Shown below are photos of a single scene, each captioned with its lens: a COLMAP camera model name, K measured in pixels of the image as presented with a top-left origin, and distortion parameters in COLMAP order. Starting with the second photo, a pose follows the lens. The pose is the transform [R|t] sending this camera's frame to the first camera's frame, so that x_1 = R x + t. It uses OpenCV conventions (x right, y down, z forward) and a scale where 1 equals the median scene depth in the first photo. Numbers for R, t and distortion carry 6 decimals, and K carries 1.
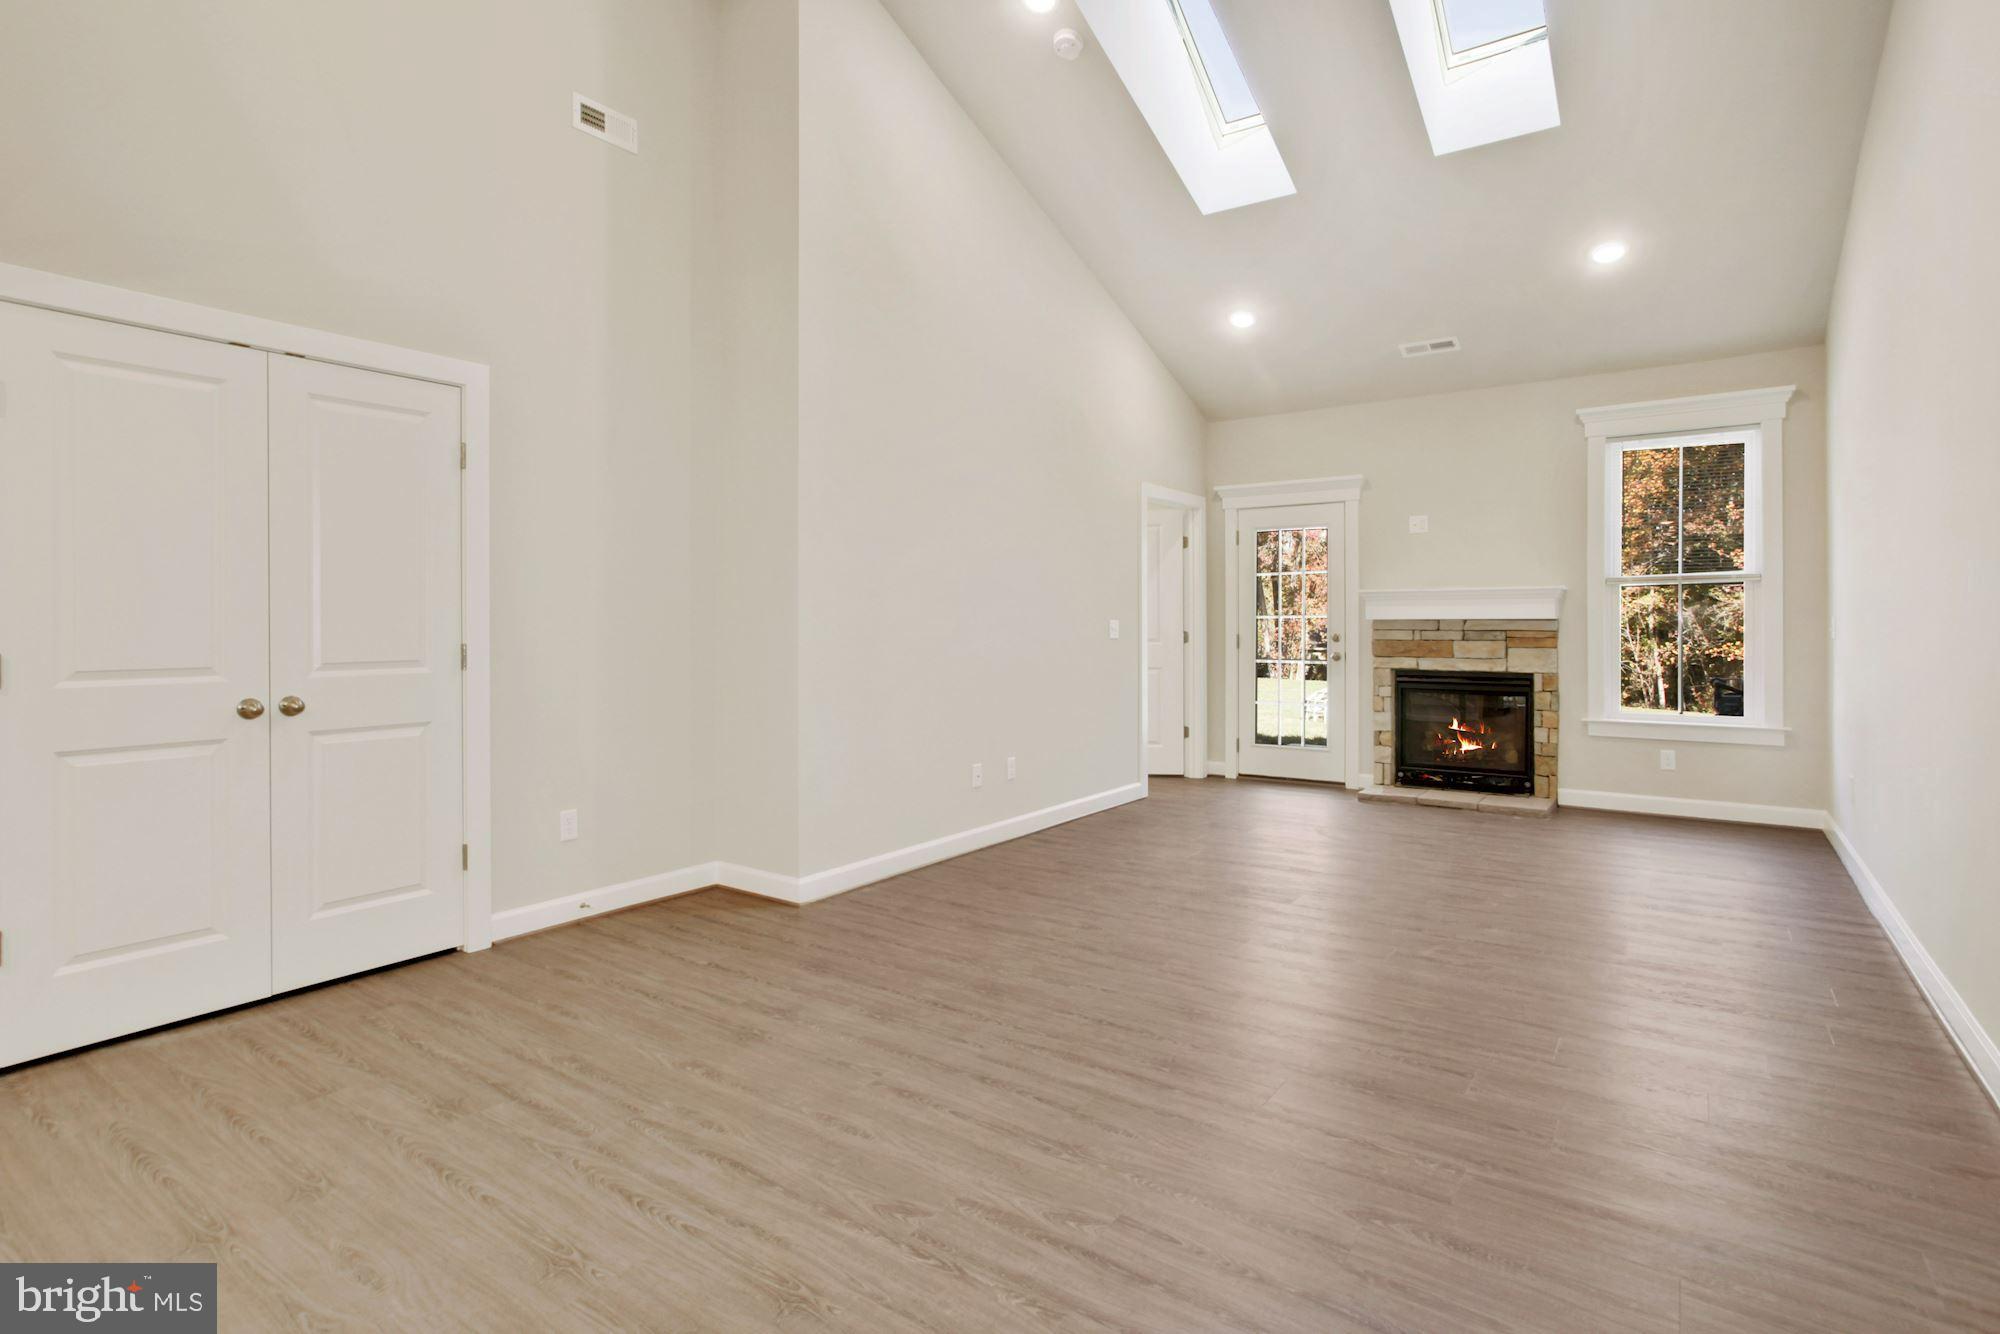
lens RADIAL K [[1009.7, 0, 973.8], [0, 1009.7, 620.2], [0, 0, 1]] dist [-0.014545, 0.000832]
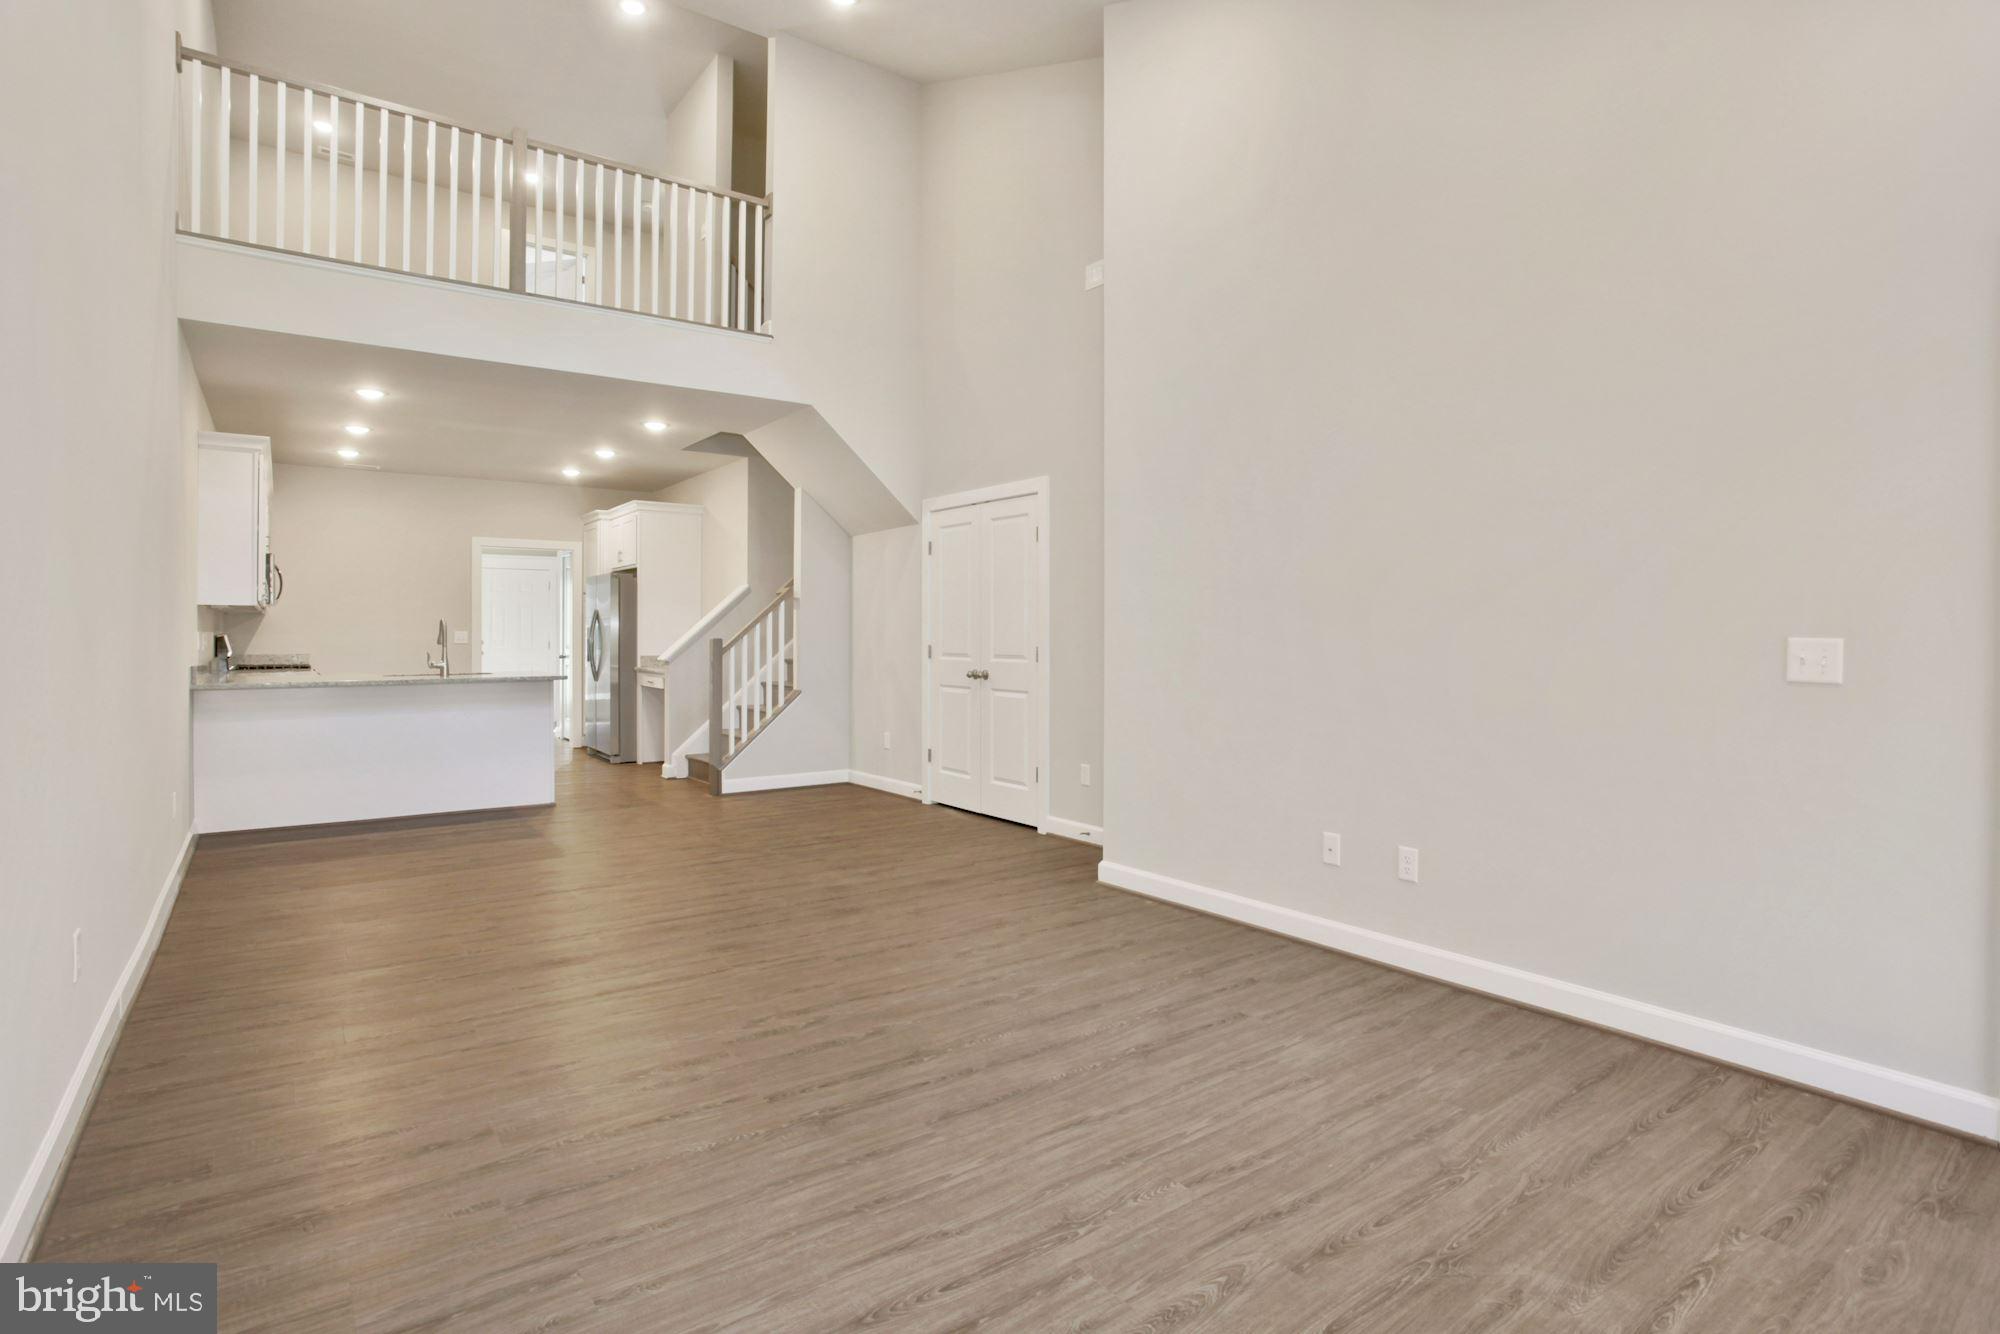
lens RADIAL K [[1009.7, 0, 982.2], [0, 1009.7, 629.3], [0, 0, 1]] dist [-0.014545, 0.000832]
pose [[-0.315297, -0.001841, -0.948991, 0.635471], [0.000452, 0.999998, -0.002090, -0.001354], [0.948993, -0.001088, -0.315295, 0.823600]]
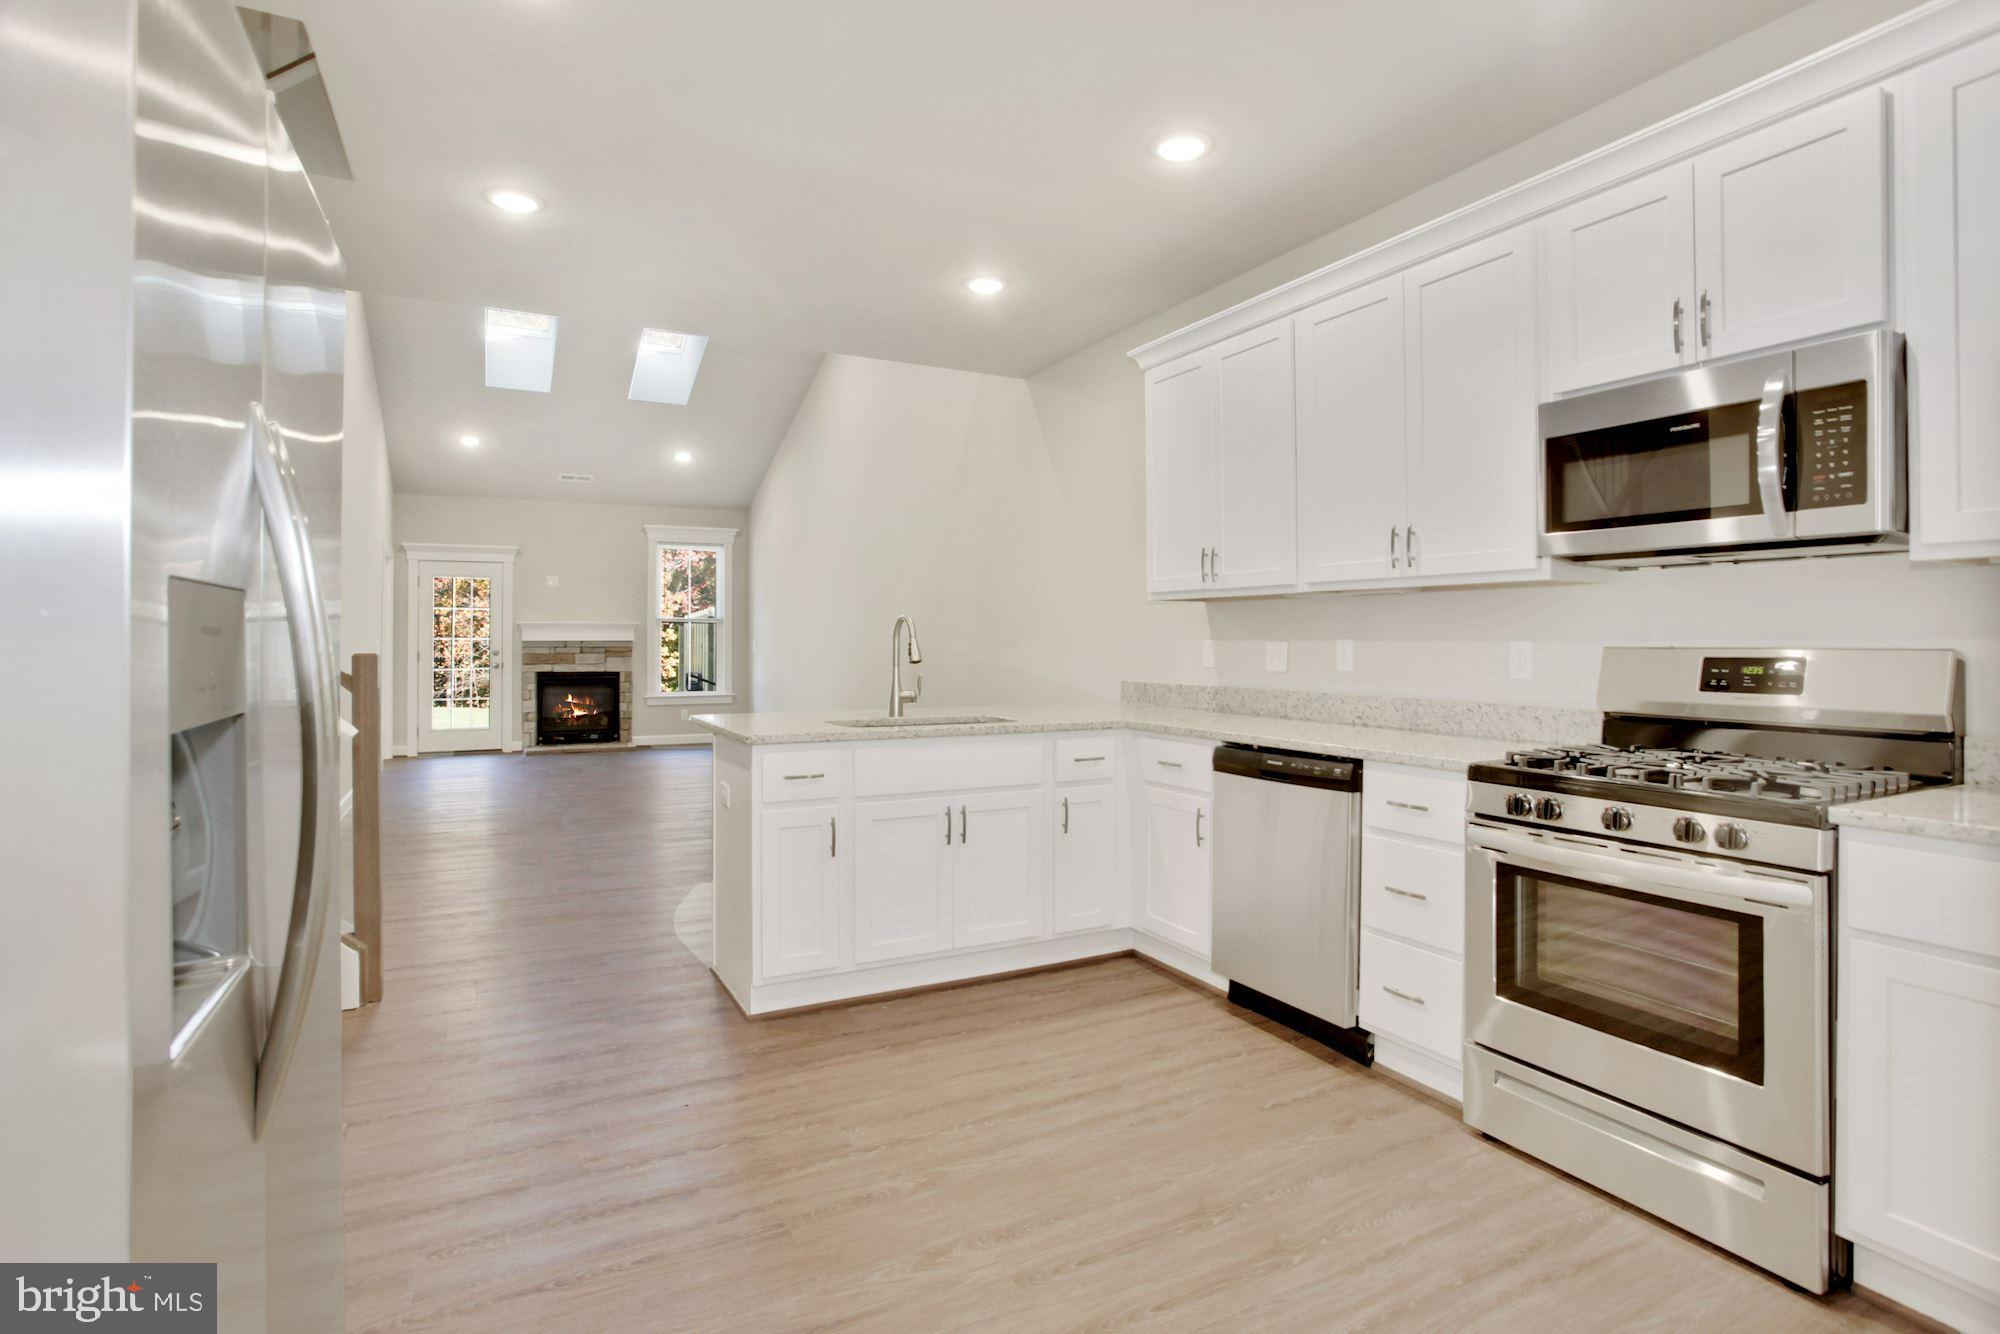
lens RADIAL K [[1009.7, 0, 974.4], [0, 1009.7, 631.1], [0, 0, 1]] dist [-0.014545, 0.000832]
pose [[0.468963, 0.014017, 0.883107, -0.702987], [-0.003477, 0.999896, -0.014024, 0.004463], [-0.883211, 0.003506, 0.468963, -0.368530]]
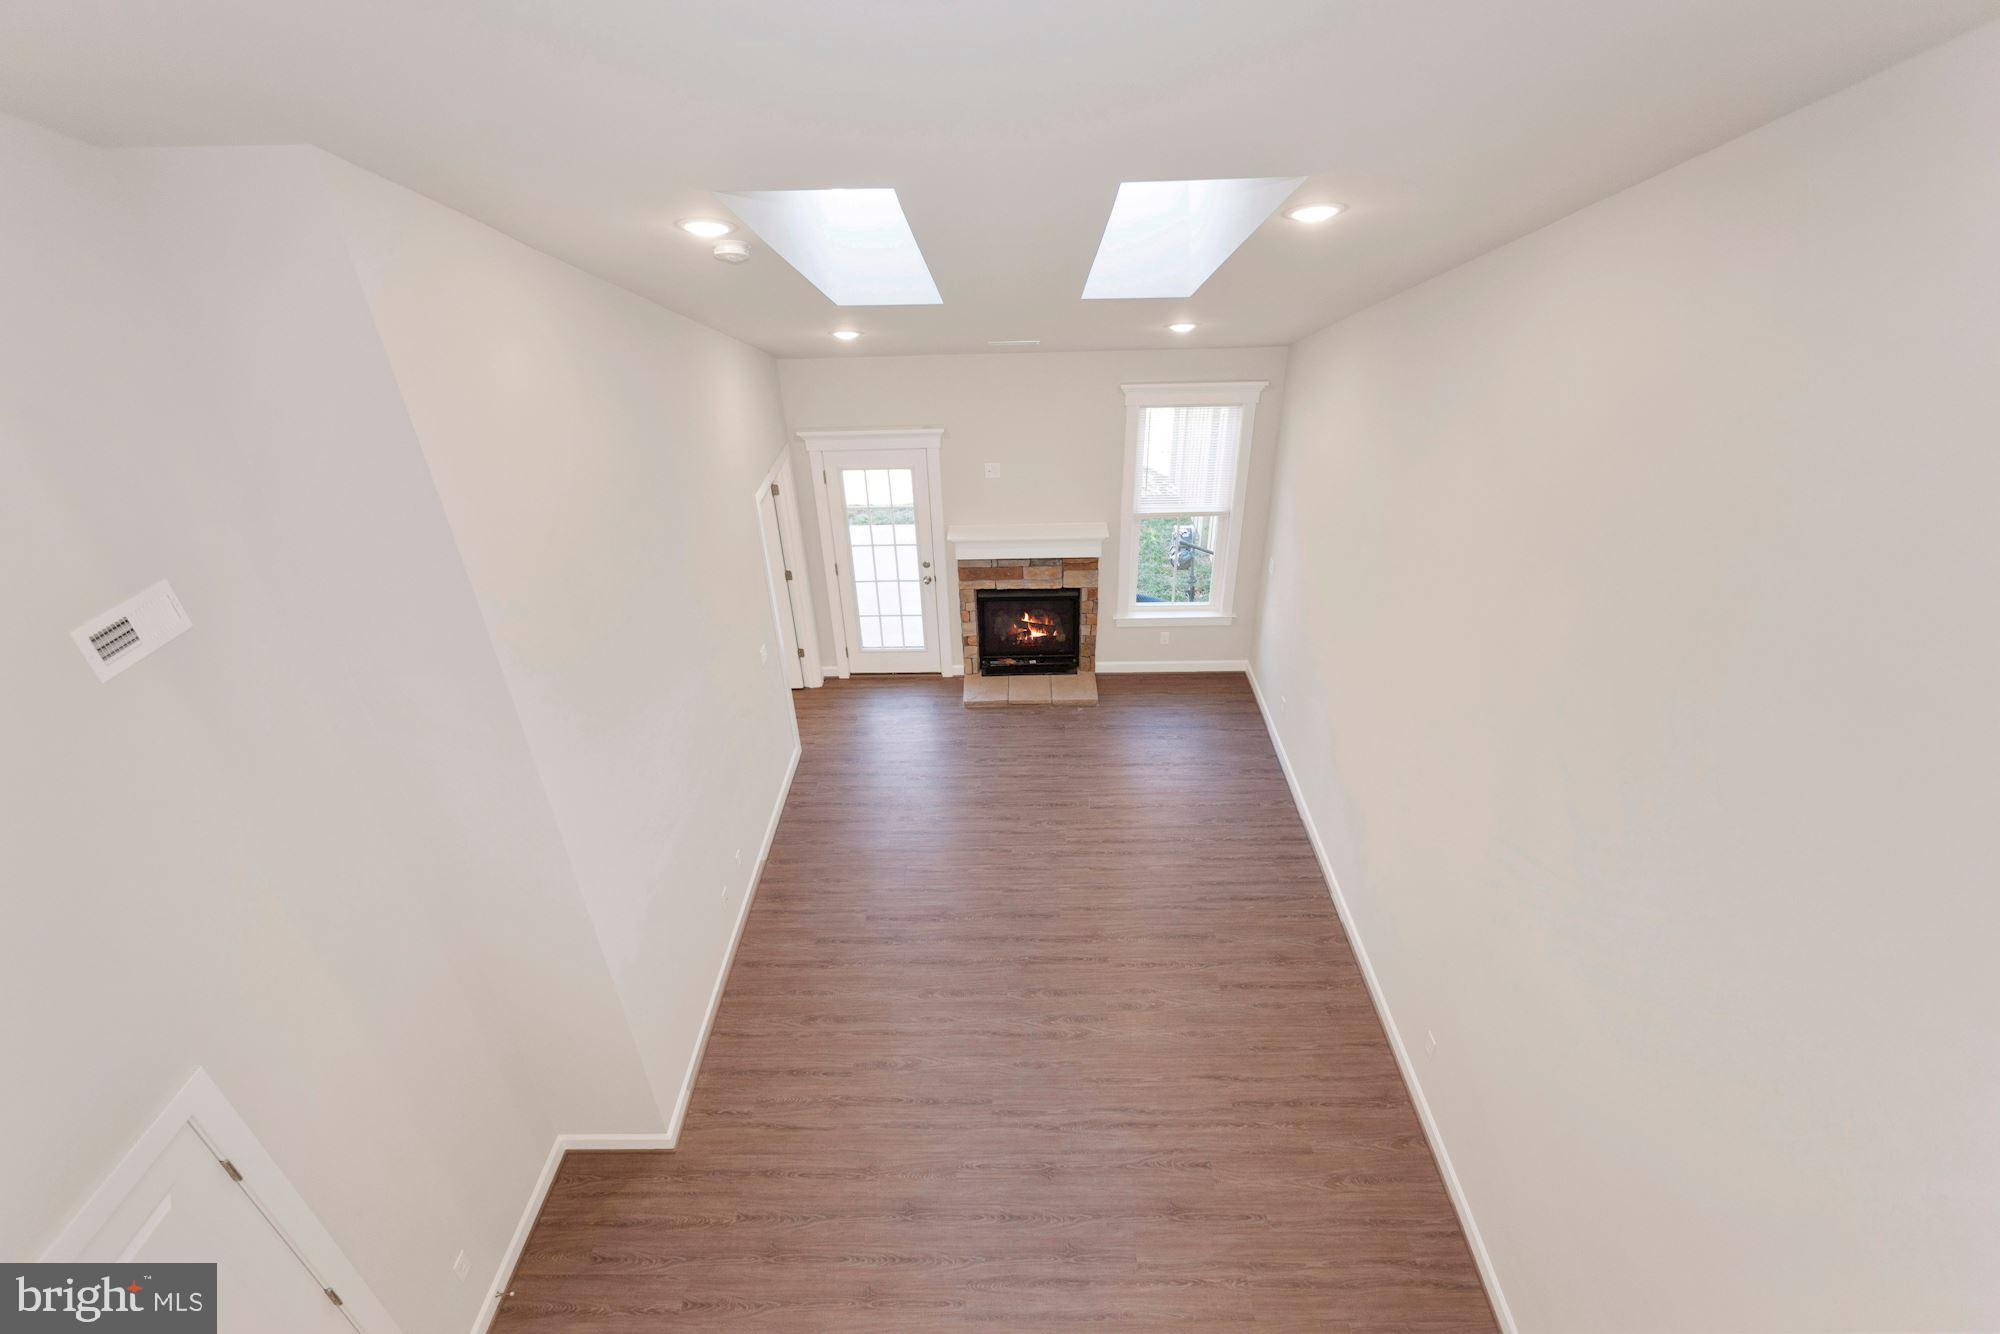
lens RADIAL K [[955.9, 0, 1003.1], [0, 955.9, 678.5], [0, 0, 1]] dist [0.005889, 0.000491]
pose [[0.814513, -0.325139, 0.480472, -0.144685], [0.019790, 0.843282, 0.537107, -0.504779], [-0.579808, -0.427972, 0.693299, 0.166104]]
